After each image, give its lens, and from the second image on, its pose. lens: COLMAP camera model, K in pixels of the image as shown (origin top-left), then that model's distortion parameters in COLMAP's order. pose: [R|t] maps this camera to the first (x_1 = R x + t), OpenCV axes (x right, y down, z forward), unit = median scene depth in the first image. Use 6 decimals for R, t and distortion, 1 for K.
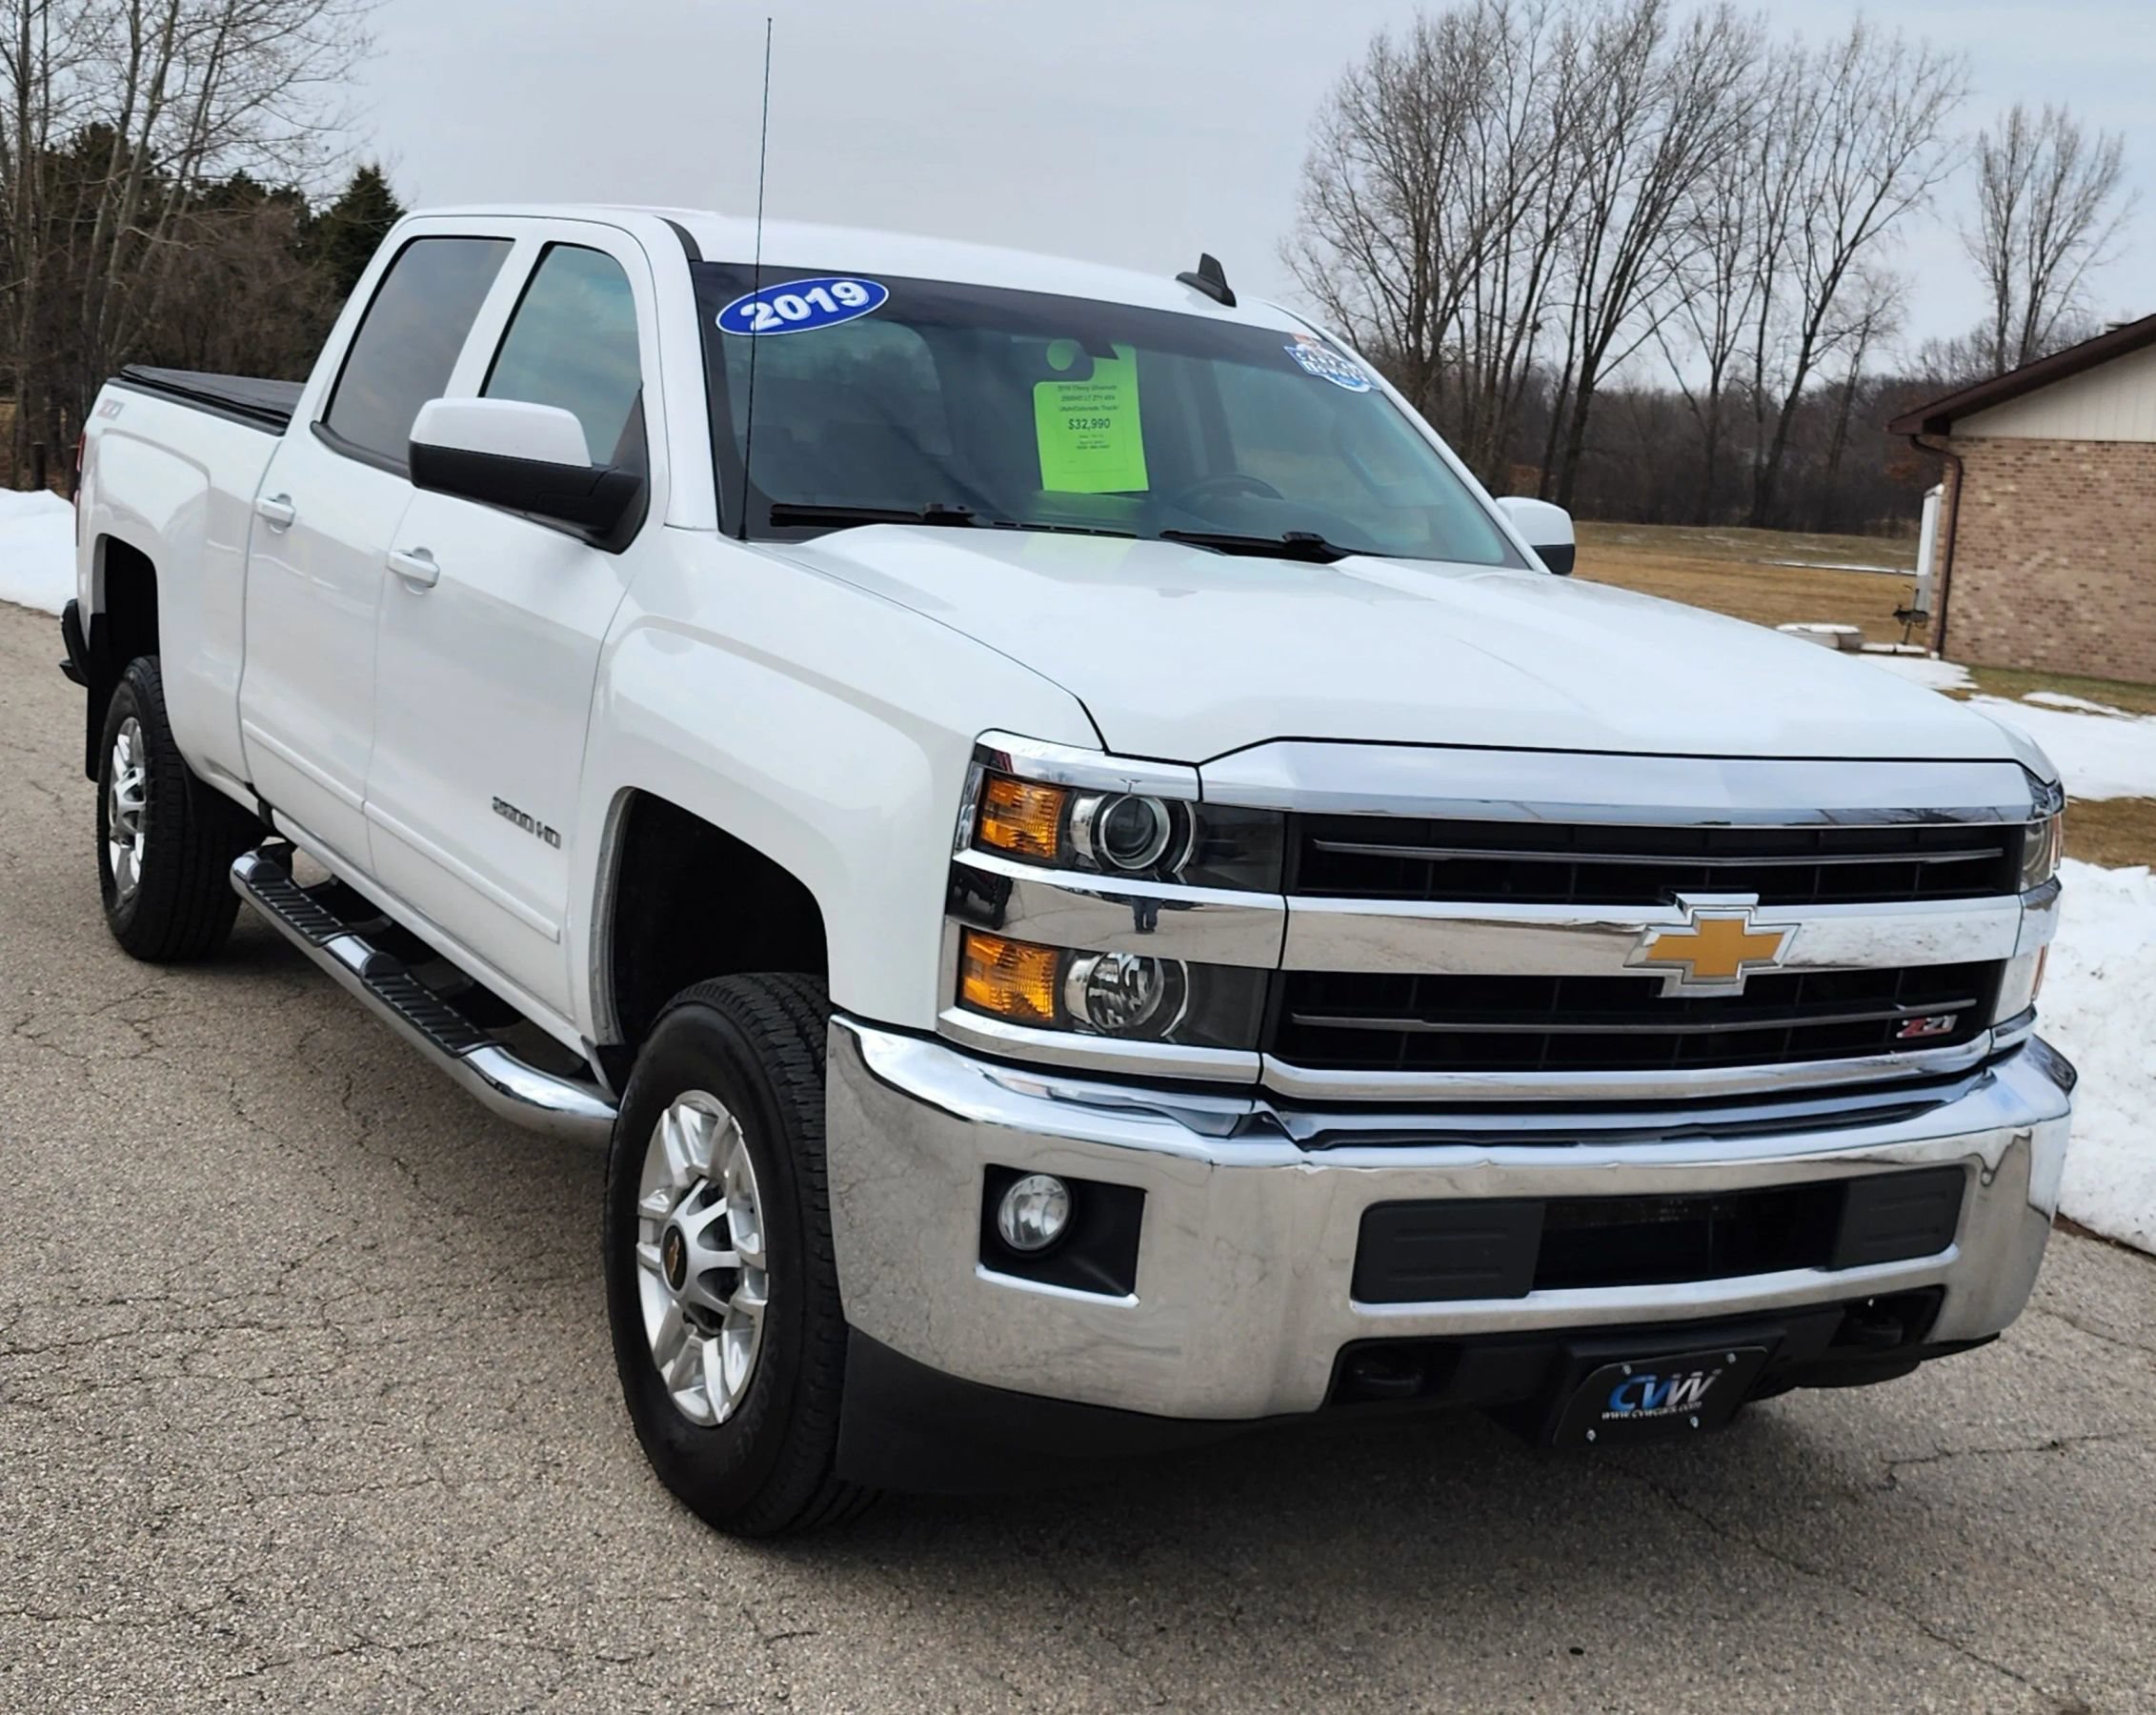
lens RADIAL K [[3029.4, 0, 1073.3], [0, 3029.4, 864.8], [0, 0, 1]] dist [0.054075, 0.000000]
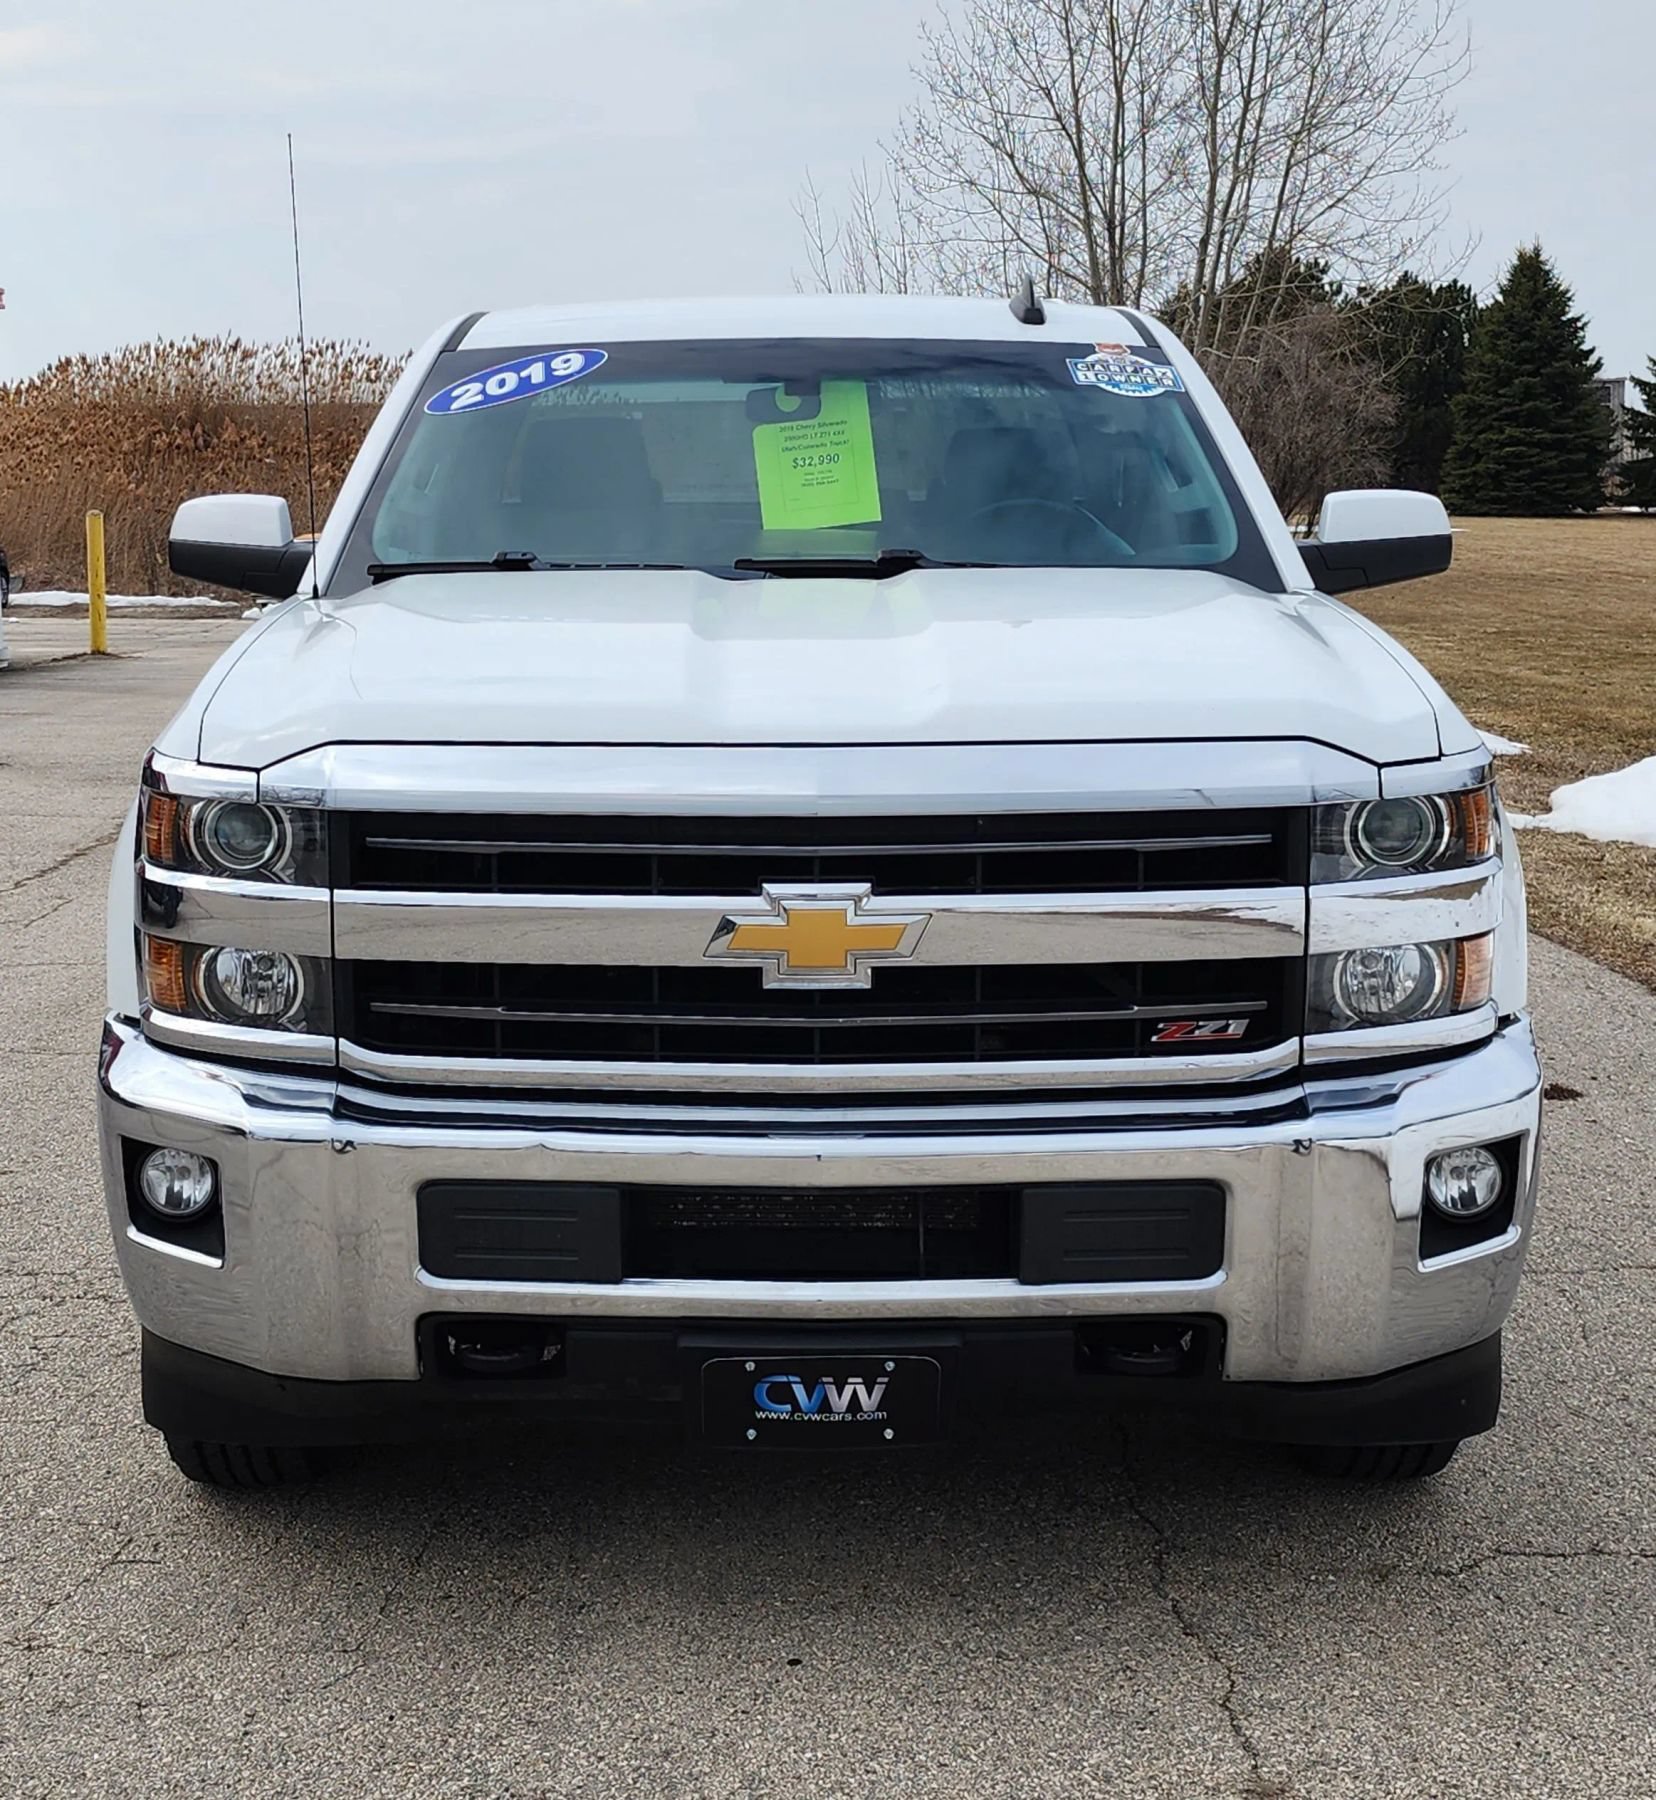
lens RADIAL K [[3248.4, 0, 824.5], [0, 3248.4, 912.3], [0, 0, 1]] dist [0.145949, 0.000000]
pose [[0.828529, -0.023008, -0.559474, 0.688919], [0.006338, 0.999477, -0.031718, 0.044964], [0.559911, 0.022733, 0.828241, 0.113200]]
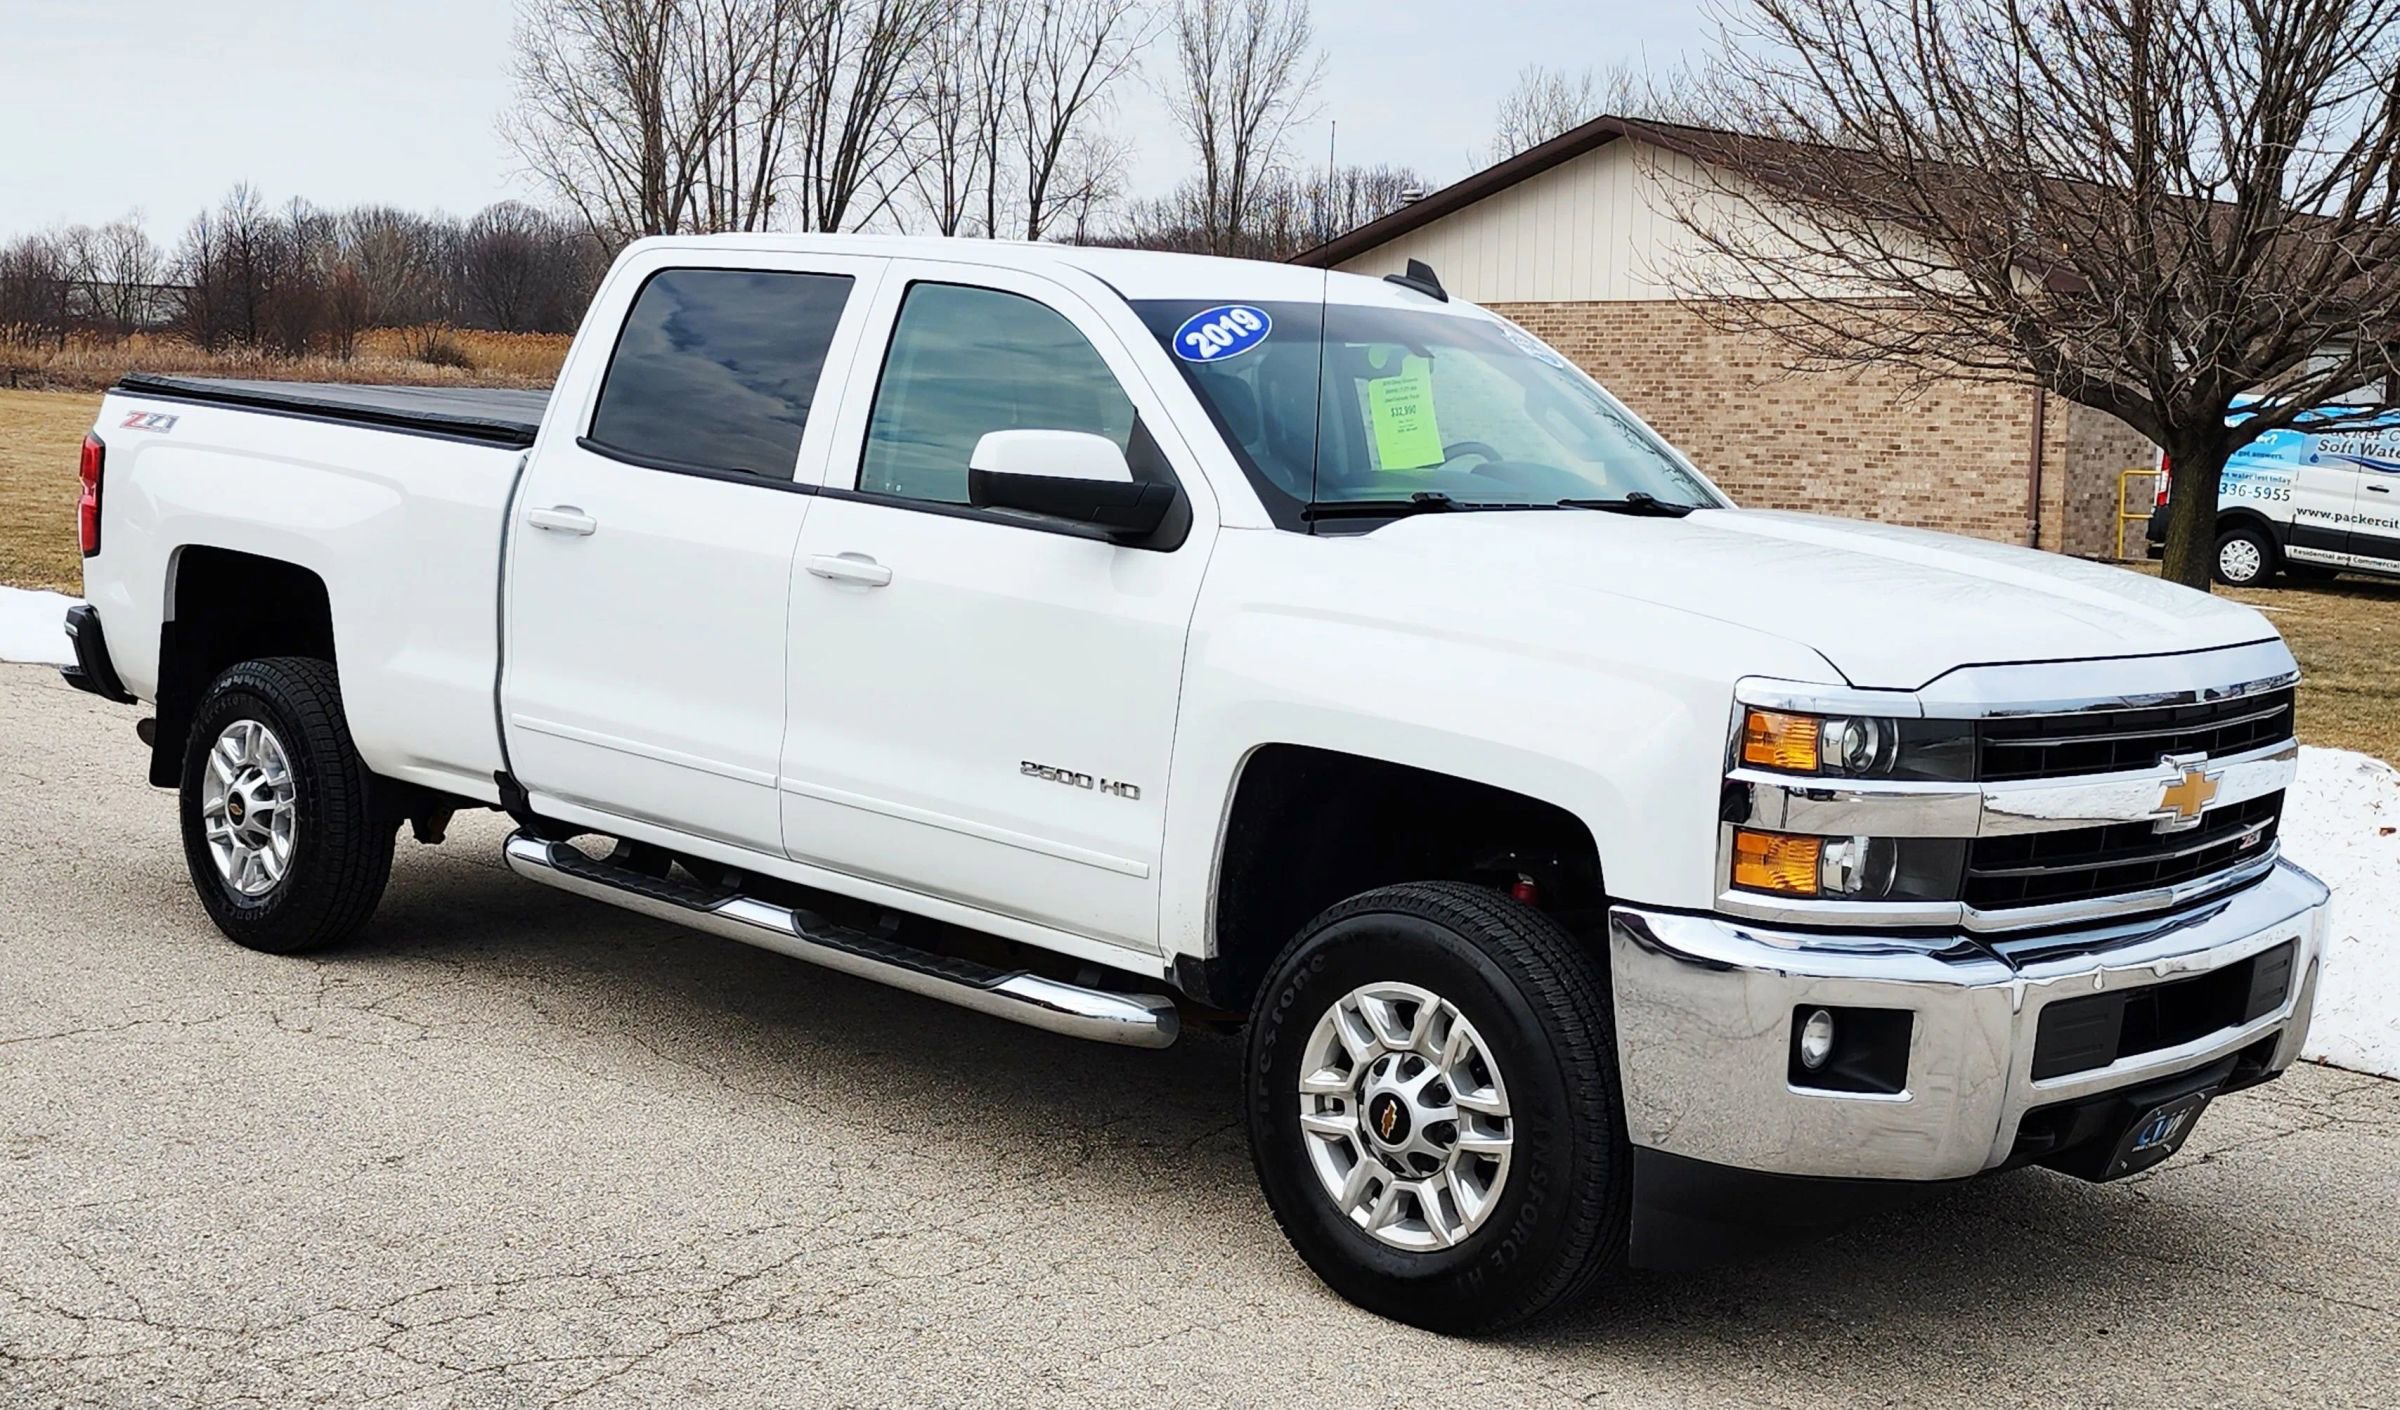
lens RADIAL K [[3162.1, 0, 1123.5], [0, 3162.1, 693.1], [0, 0, 1]] dist [0.158879, 0.000000]
pose [[0.953457, -0.082097, 0.290138, -0.562831], [0.086741, 0.996226, -0.003159, -0.046479], [-0.288783, 0.028178, 0.956980, -0.203137]]
